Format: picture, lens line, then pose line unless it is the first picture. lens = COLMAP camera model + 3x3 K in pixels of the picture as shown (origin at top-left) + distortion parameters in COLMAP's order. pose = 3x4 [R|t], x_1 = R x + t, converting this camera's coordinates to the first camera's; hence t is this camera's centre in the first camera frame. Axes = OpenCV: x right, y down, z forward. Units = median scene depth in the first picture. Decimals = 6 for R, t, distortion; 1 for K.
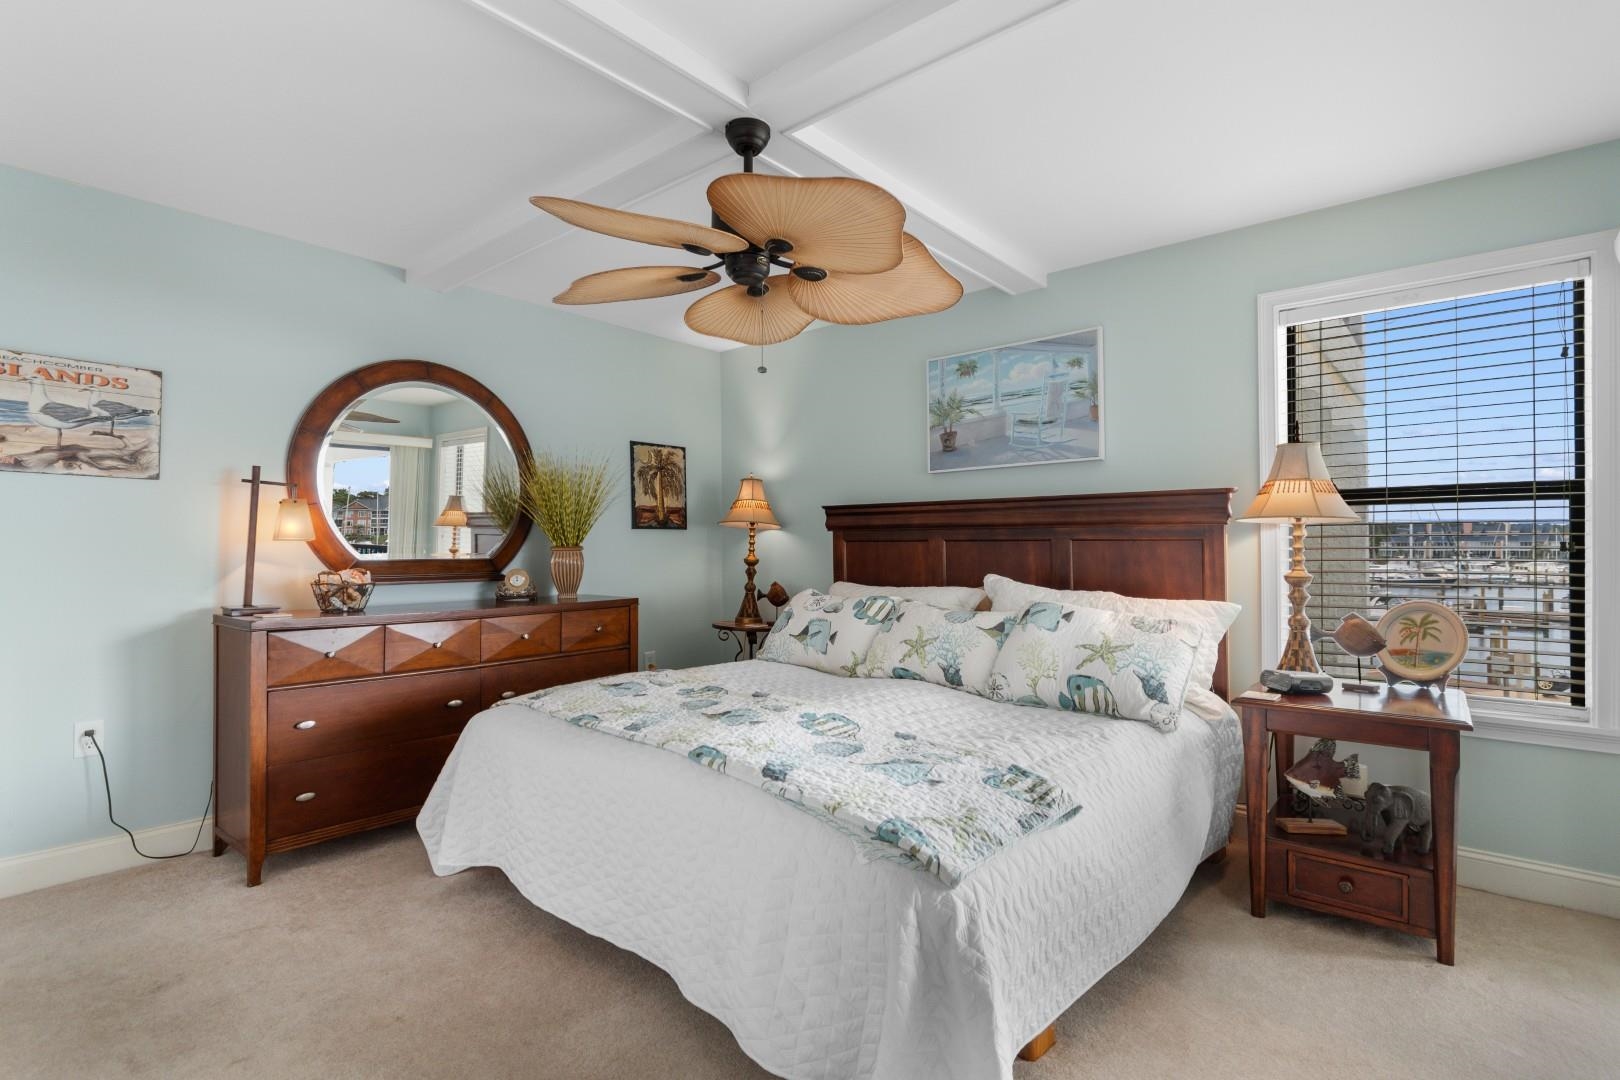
lens RADIAL K [[782.8, 0, 816.1], [0, 782.8, 538.5], [0, 0, 1]] dist [0.005925, 0.000291]
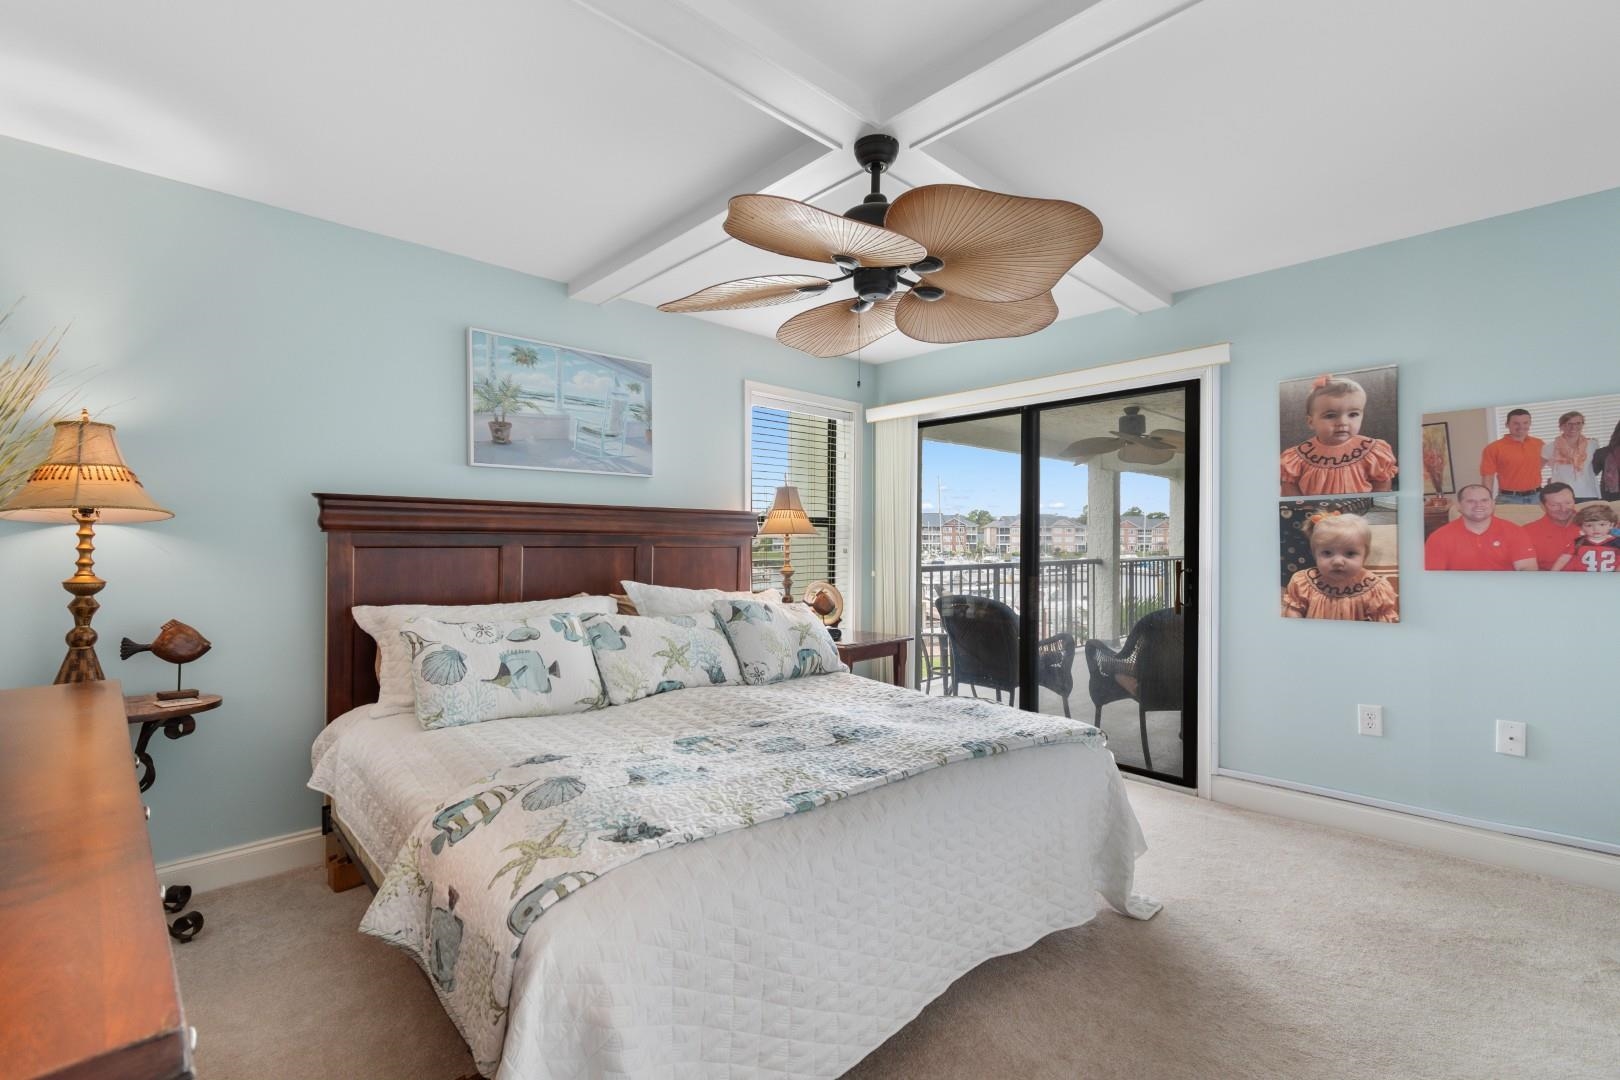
lens RADIAL K [[718.2, 0, 812.2], [0, 718.2, 543.1], [0, 0, 1]] dist [0.005746, -0.002132]
pose [[0.102425, 0.003300, 0.994735, -0.630304], [-0.010763, 0.999940, -0.002209, -0.003391], [-0.994683, -0.010480, 0.102454, 0.614042]]
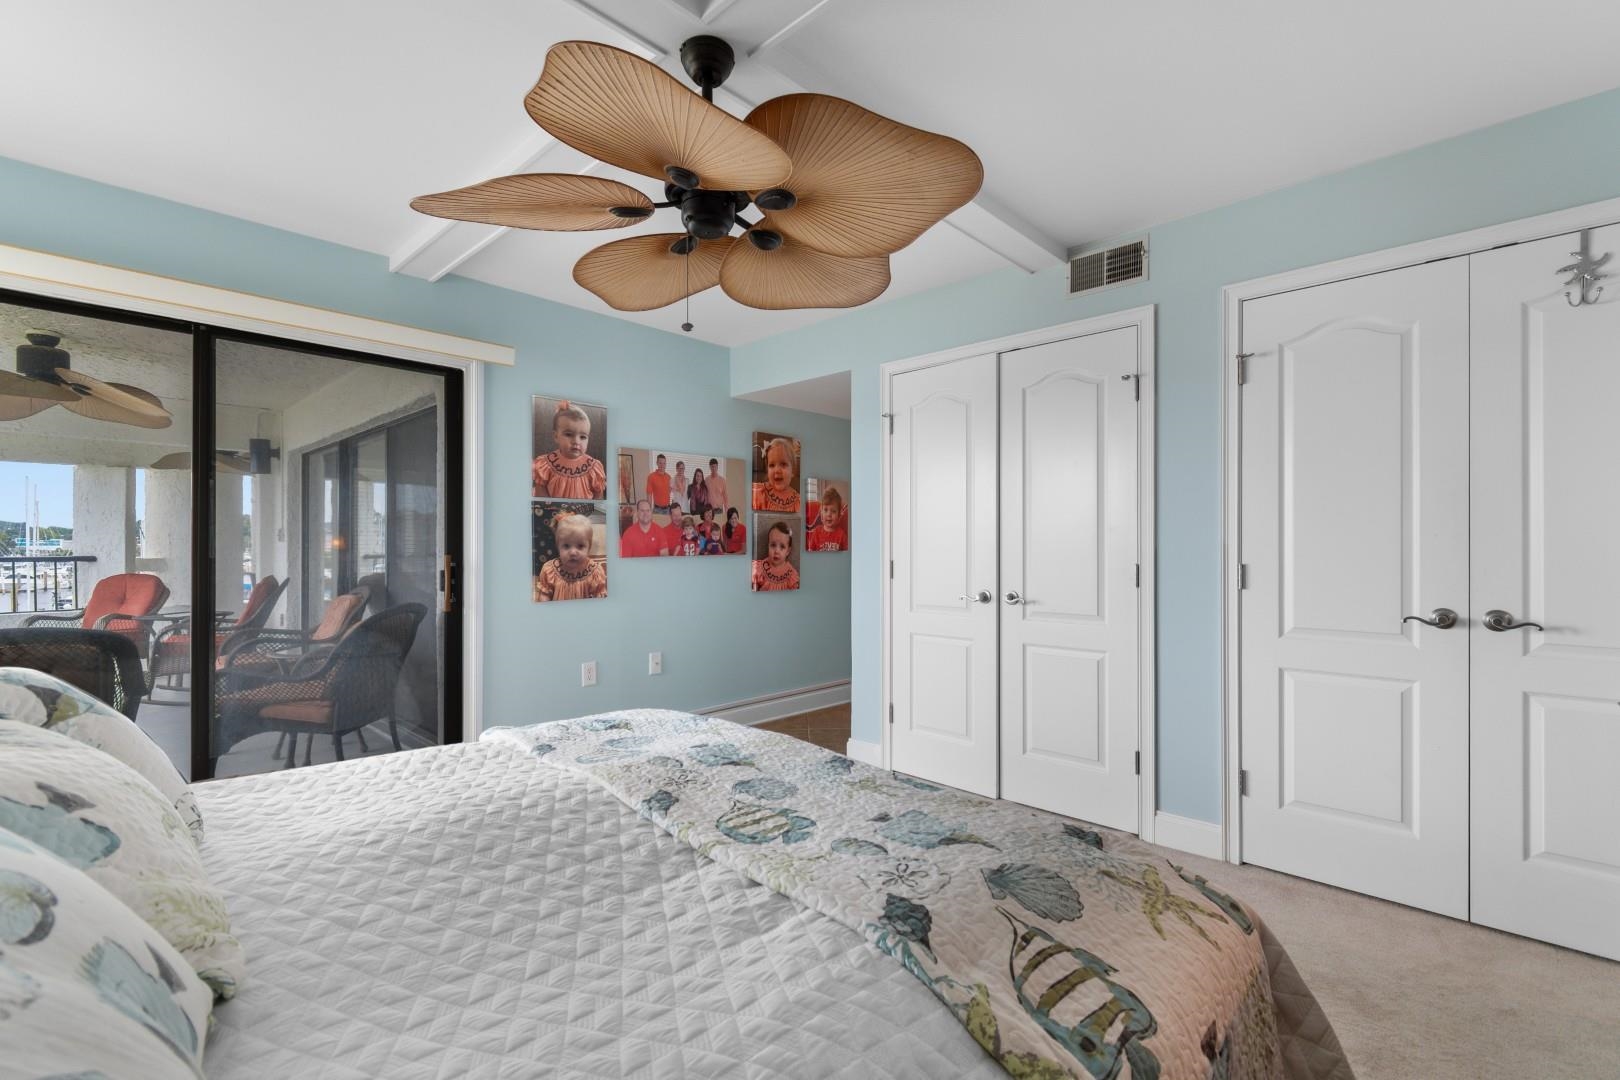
lens RADIAL K [[718.2, 0, 810.9], [0, 718.2, 544.3], [0, 0, 1]] dist [0.005746, -0.002132]
pose [[-0.998853, 0.002431, 0.047812, -0.394190], [0.001653, 0.999866, -0.016305, 0.005392], [-0.047846, -0.016208, -0.998723, 0.850305]]
